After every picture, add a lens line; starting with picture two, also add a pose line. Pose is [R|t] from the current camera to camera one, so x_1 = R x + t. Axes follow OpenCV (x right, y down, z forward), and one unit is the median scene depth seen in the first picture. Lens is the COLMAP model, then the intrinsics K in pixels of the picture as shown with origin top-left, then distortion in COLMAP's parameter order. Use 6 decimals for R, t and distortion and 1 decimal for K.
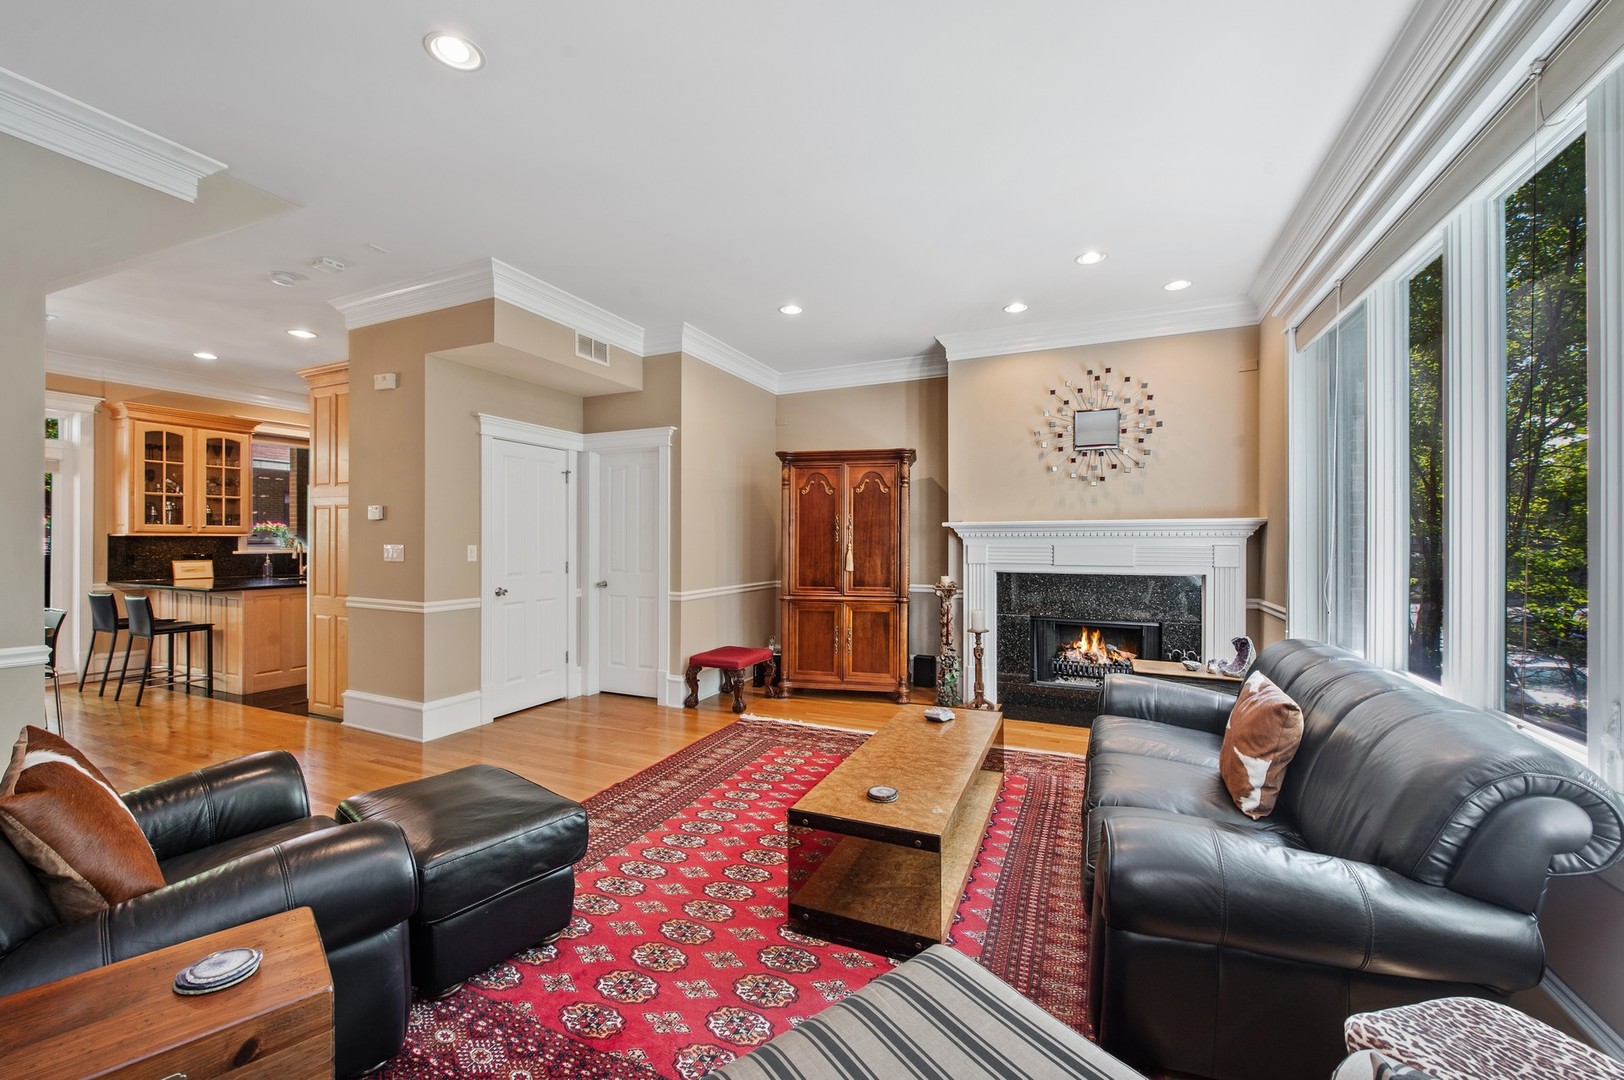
lens RADIAL K [[645.7, 0, 814.8], [0, 645.7, 546.0], [0, 0, 1]] dist [-0.002943, -0.000317]
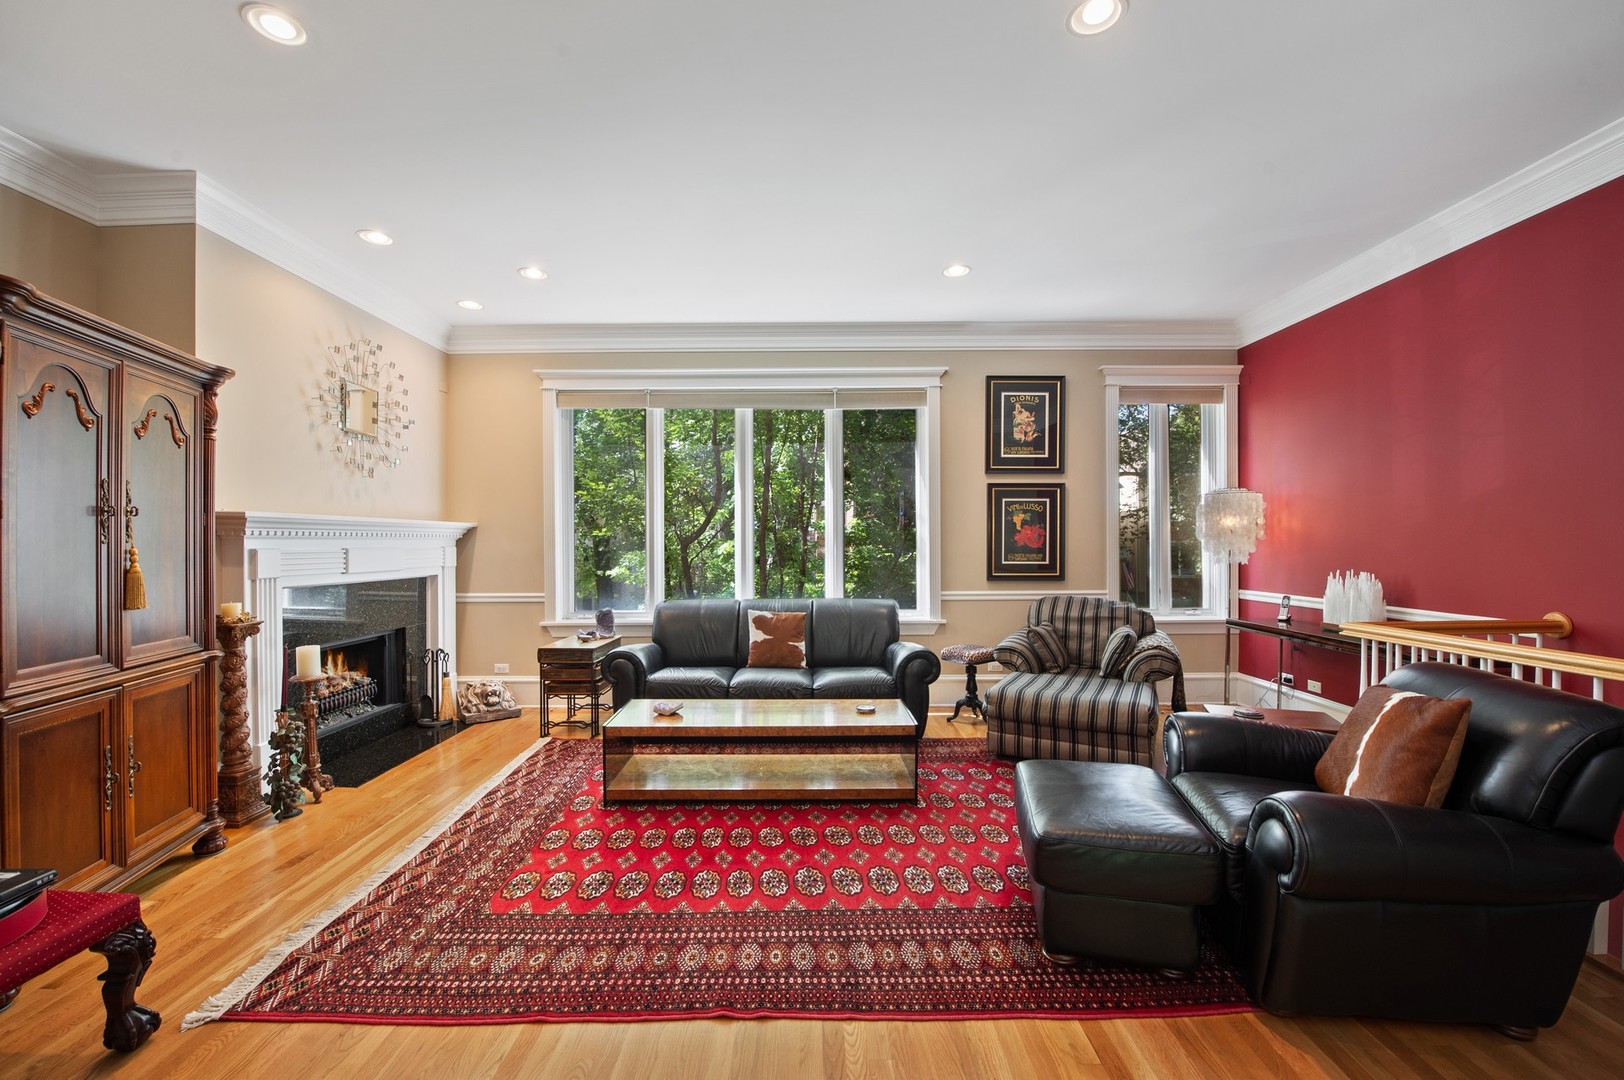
lens RADIAL K [[645.7, 0, 804.3], [0, 645.7, 547.5], [0, 0, 1]] dist [-0.002943, -0.000317]
pose [[-0.406839, -0.008948, 0.913456, -0.611168], [0.003773, 0.999927, 0.011476, -0.008921], [-0.913492, 0.008115, -0.406776, 0.871681]]
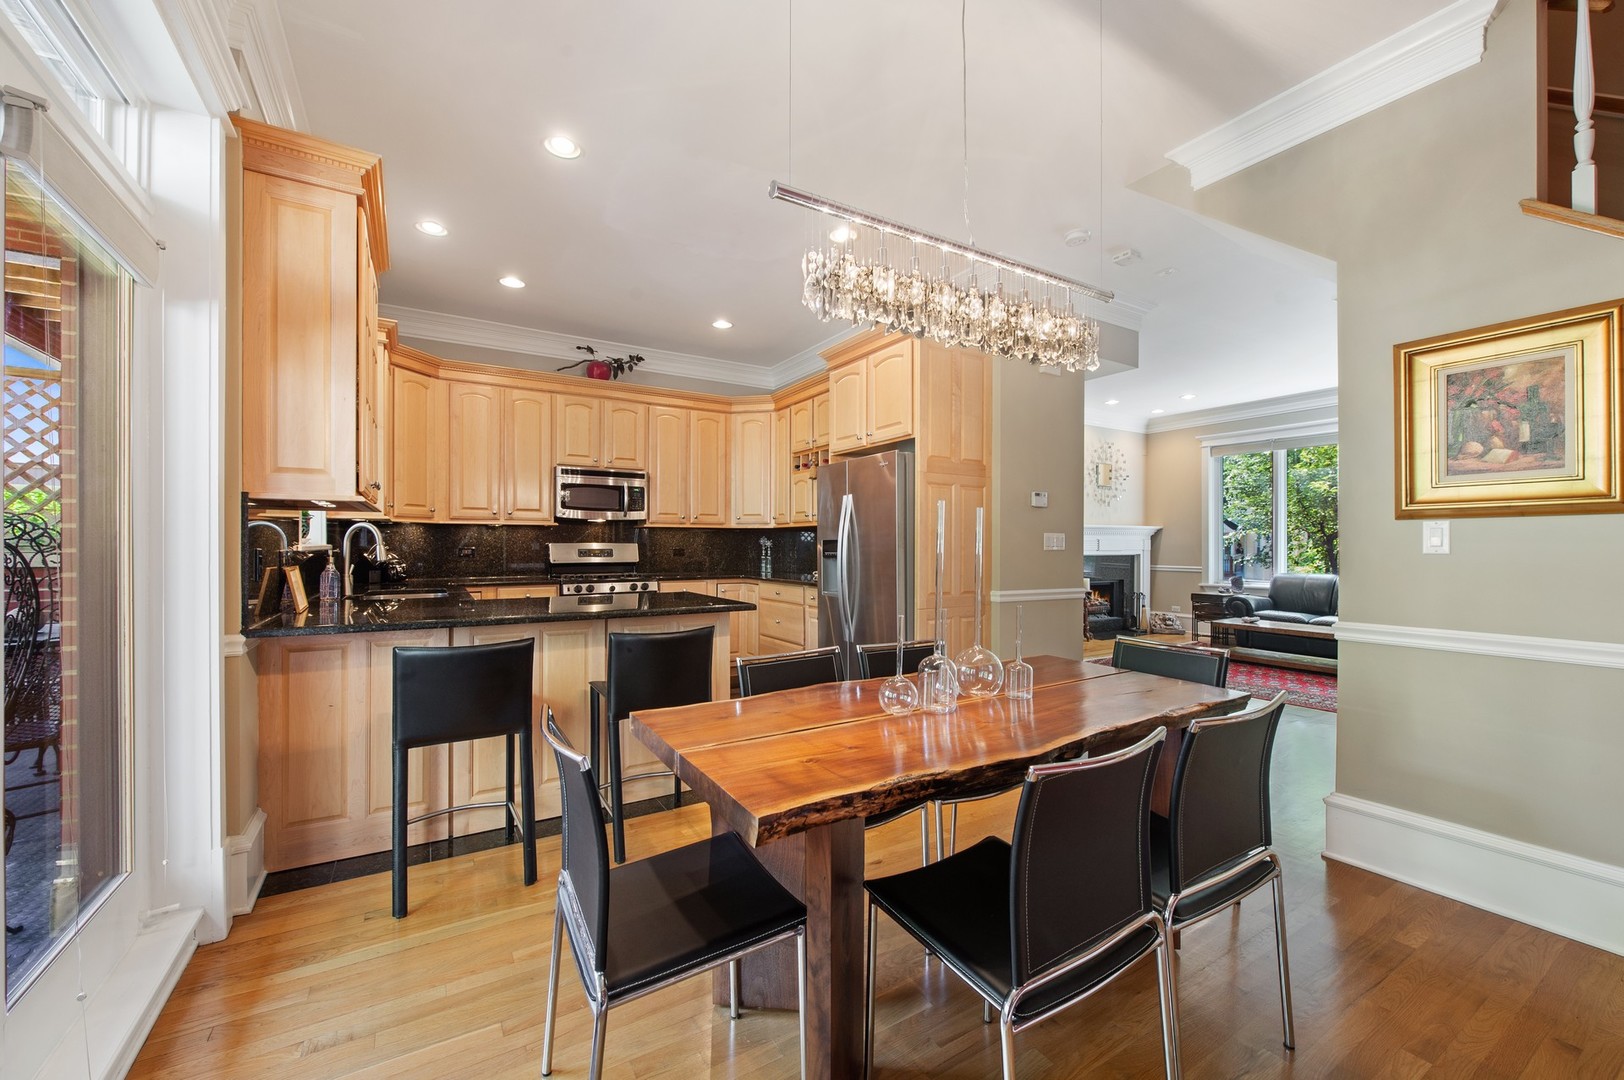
lens RADIAL K [[645.7, 0, 800.4], [0, 645.7, 542.8], [0, 0, 1]] dist [-0.002943, -0.000317]
pose [[0.573435, 0.003512, 0.819243, -1.648583], [0.000414, 0.999989, -0.004577, 0.018927], [-0.819251, 0.002964, 0.573428, 0.706901]]
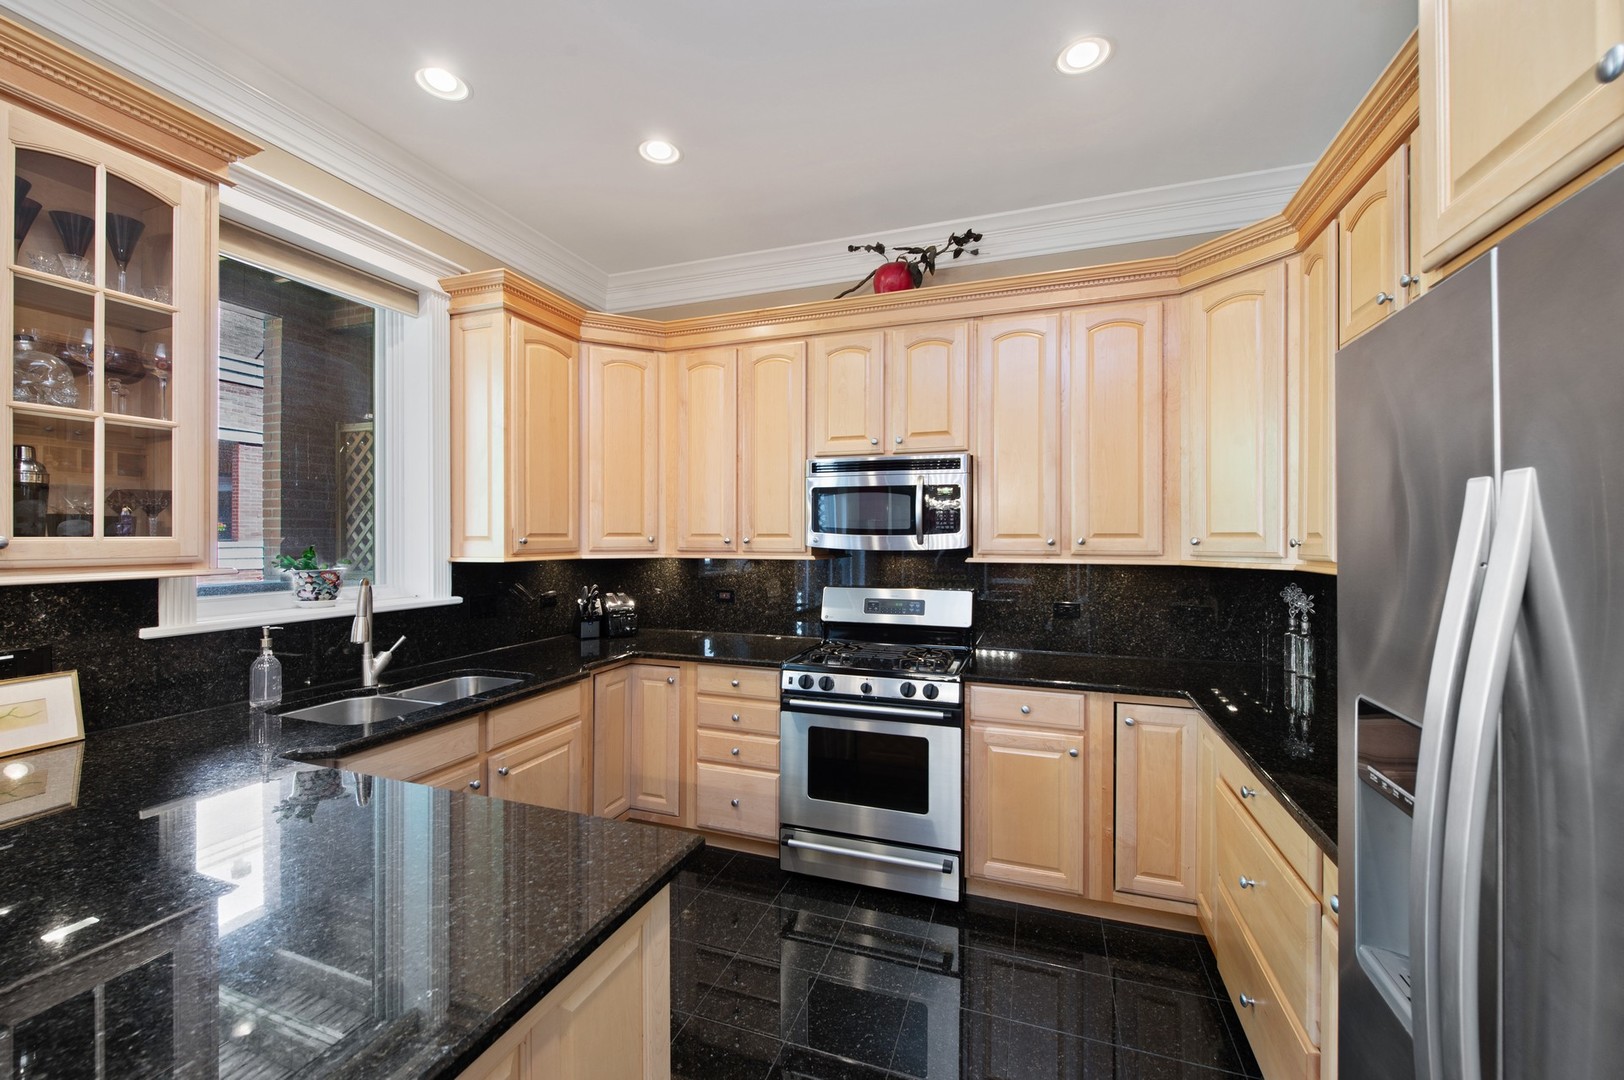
lens RADIAL K [[645.7, 0, 811.6], [0, 645.7, 536.8], [0, 0, 1]] dist [-0.002943, -0.000317]
pose [[0.997411, -0.000029, 0.071916, -0.964483], [0.000200, 0.999997, -0.002377, -0.044554], [-0.071915, 0.002386, 0.997408, 1.067999]]
